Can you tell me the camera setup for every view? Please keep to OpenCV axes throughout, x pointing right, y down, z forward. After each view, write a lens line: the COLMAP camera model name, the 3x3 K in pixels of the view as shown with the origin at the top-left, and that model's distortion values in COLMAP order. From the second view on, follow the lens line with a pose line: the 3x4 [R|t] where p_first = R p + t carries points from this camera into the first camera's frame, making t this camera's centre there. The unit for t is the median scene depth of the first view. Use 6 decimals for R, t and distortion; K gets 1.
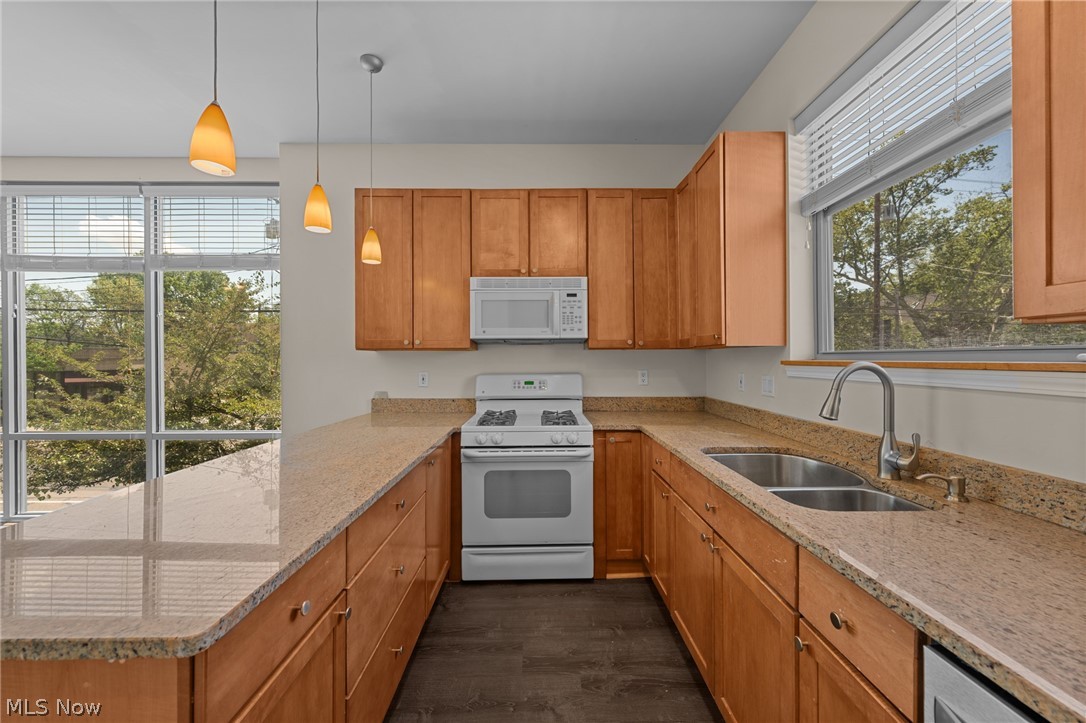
lens RADIAL K [[405.7, 0, 547.7], [0, 405.7, 359.6], [0, 0, 1]] dist [-0.000391, 0.000025]
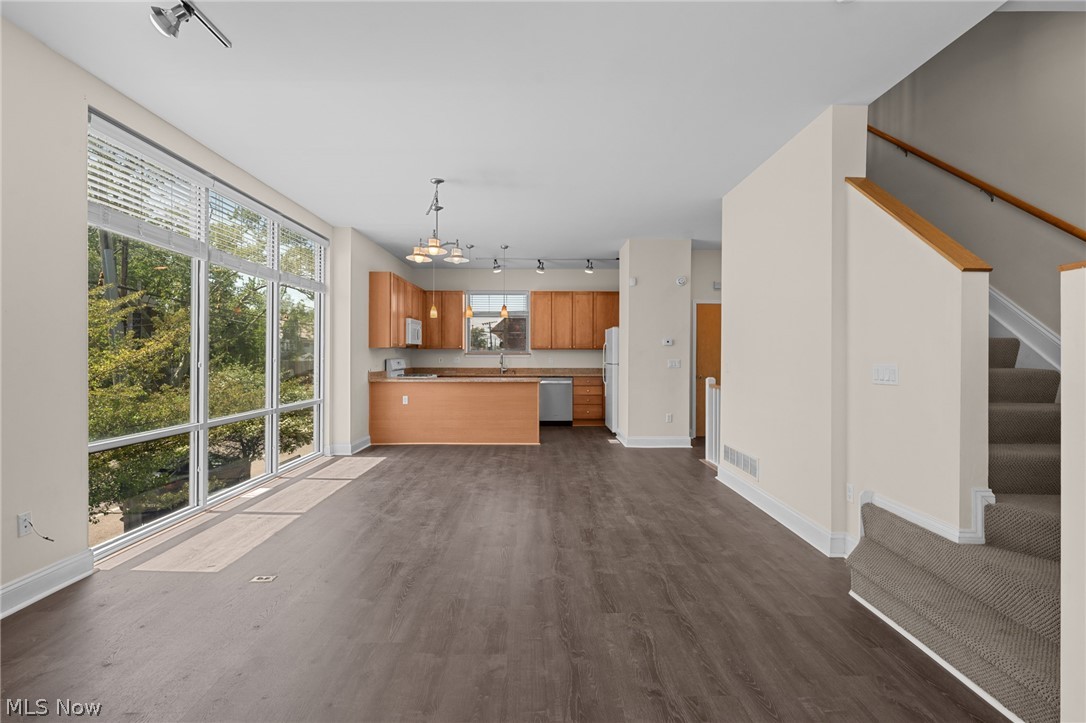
lens RADIAL K [[490.7, 0, 543.0], [0, 490.7, 361.5], [0, 0, 1]] dist [0.000455, -0.000009]
pose [[0.011465, -0.010543, 0.999879, -3.391300], [-0.001056, 0.999944, 0.010555, 0.024724], [-0.999934, -0.001177, 0.011453, 0.188331]]
